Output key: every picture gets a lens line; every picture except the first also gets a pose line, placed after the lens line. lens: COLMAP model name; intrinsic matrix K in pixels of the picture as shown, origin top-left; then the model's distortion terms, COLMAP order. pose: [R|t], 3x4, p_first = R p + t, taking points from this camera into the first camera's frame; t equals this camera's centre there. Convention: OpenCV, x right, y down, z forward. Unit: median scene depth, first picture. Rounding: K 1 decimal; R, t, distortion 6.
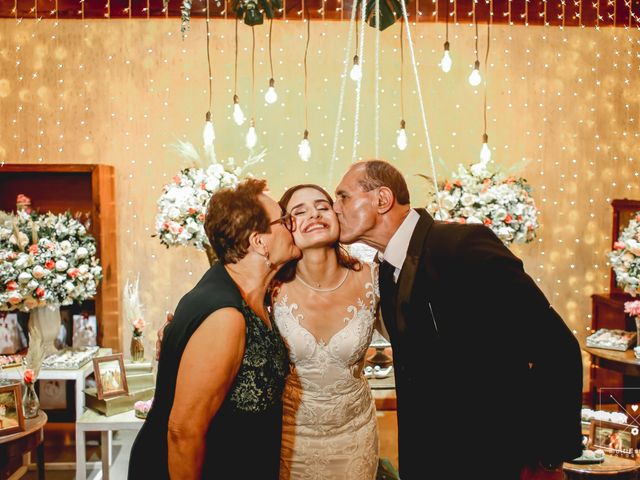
lens RADIAL K [[598.4, 0, 320.0], [0, 598.4, 240.0], [0, 0, 1]] dist [-0.099641, 0.102161]
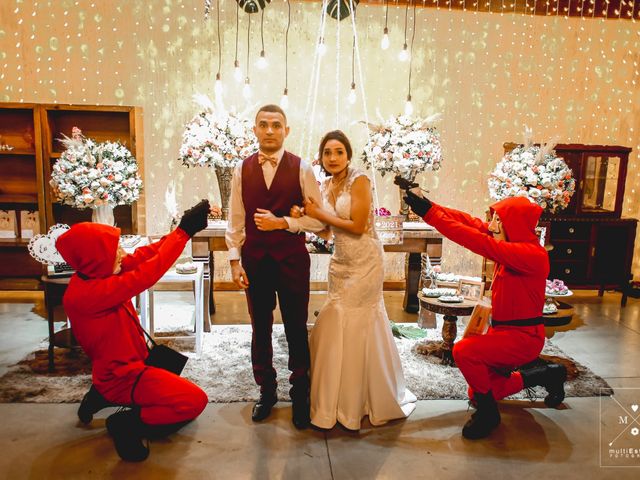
lens RADIAL K [[570.4, 0, 320.0], [0, 570.4, 240.0], [0, 0, 1]] dist [-0.091575, 0.118649]
pose [[0.997876, 0.019147, 0.062272, -0.020456], [-0.026392, 0.992699, 0.117691, 0.017559], [-0.059564, -0.119085, 0.991096, -0.426910]]
